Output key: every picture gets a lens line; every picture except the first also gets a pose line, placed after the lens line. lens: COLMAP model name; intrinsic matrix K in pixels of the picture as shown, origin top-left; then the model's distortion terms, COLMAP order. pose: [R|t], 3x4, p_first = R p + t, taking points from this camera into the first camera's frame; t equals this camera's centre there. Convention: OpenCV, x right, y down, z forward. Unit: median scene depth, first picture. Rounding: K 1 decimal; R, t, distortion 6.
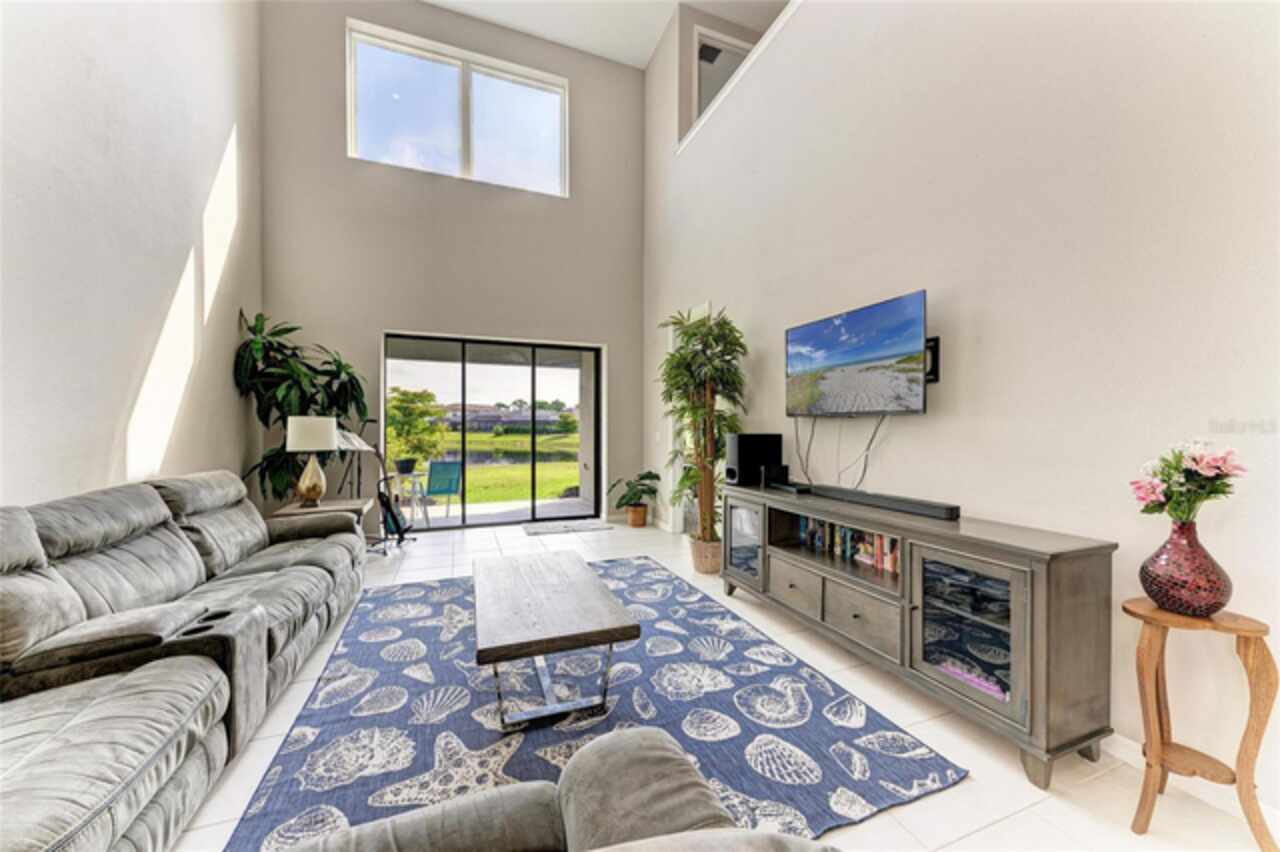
lens RADIAL K [[462.3, 0, 635.8], [0, 462.3, 428.1], [0, 0, 1]] dist [0.009432, -0.000786]
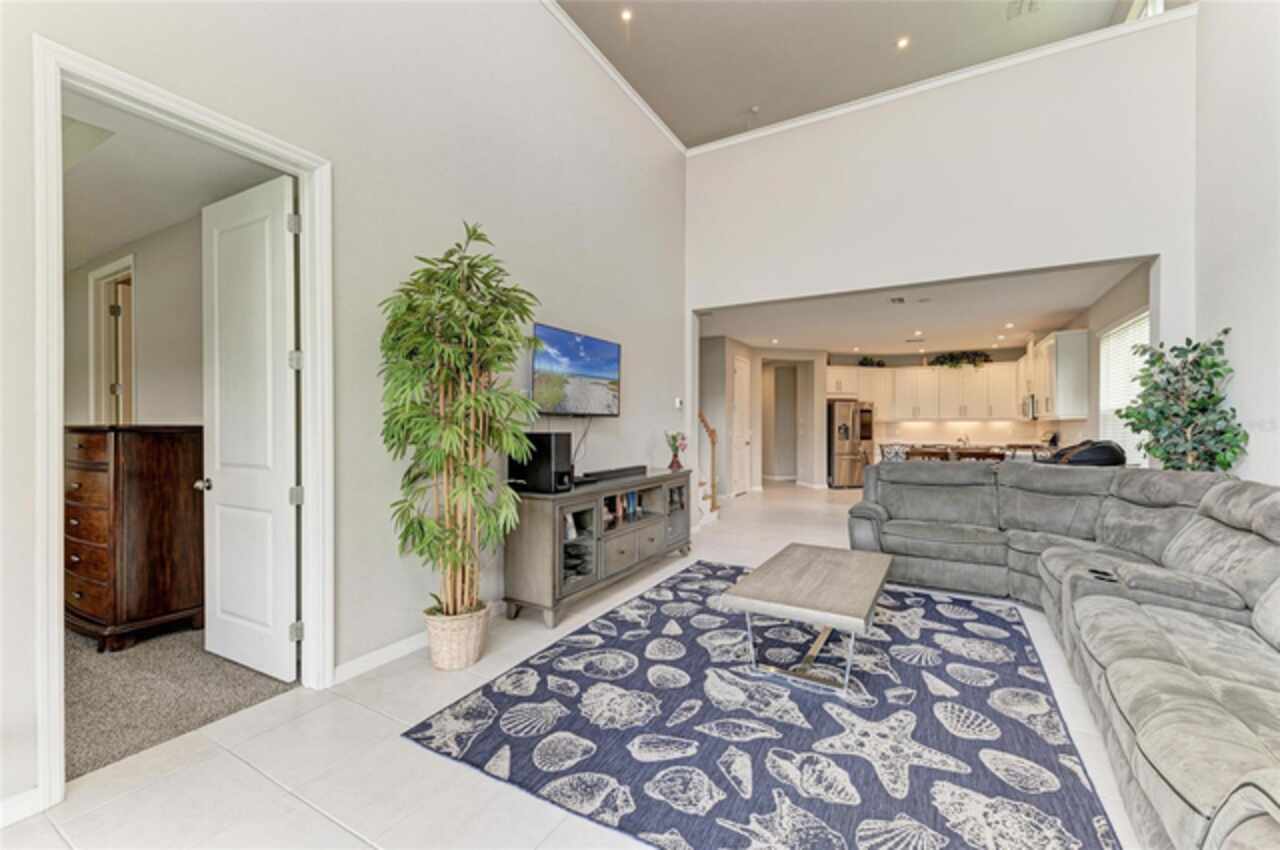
lens RADIAL K [[515.9, 0, 637.1], [0, 515.9, 430.4], [0, 0, 1]] dist [0.002572, -0.003323]
pose [[-0.624539, -0.008937, 0.780942, -0.822584], [0.002211, 0.999910, 0.013211, -0.006802], [-0.780990, 0.009977, -0.624463, 1.951487]]
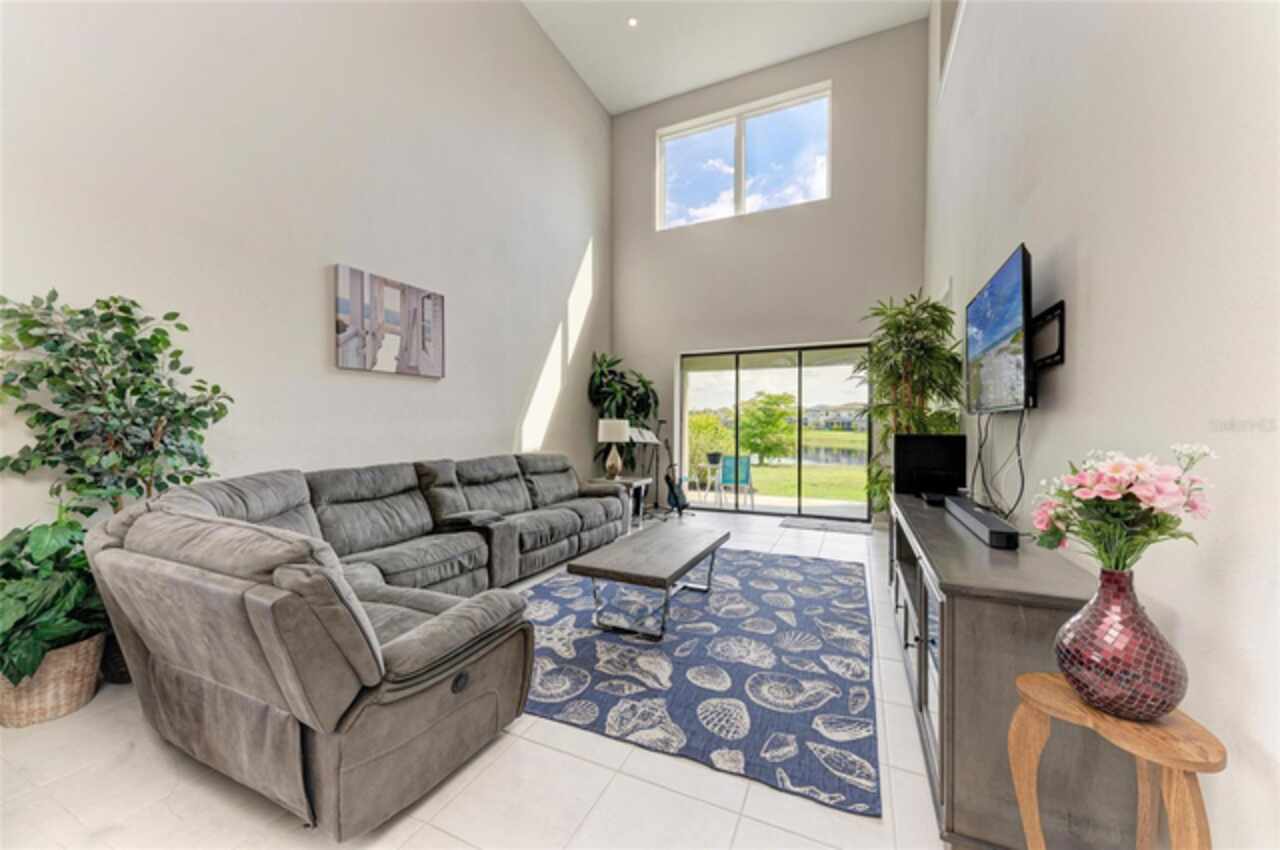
lens RADIAL K [[462.3, 0, 644.6], [0, 462.3, 424.3], [0, 0, 1]] dist [0.009432, -0.000786]
pose [[0.698081, -0.002536, -0.716014, 0.672819], [-0.003038, 0.999974, -0.006504, 0.001722], [0.716012, 0.006716, 0.698056, 0.038217]]
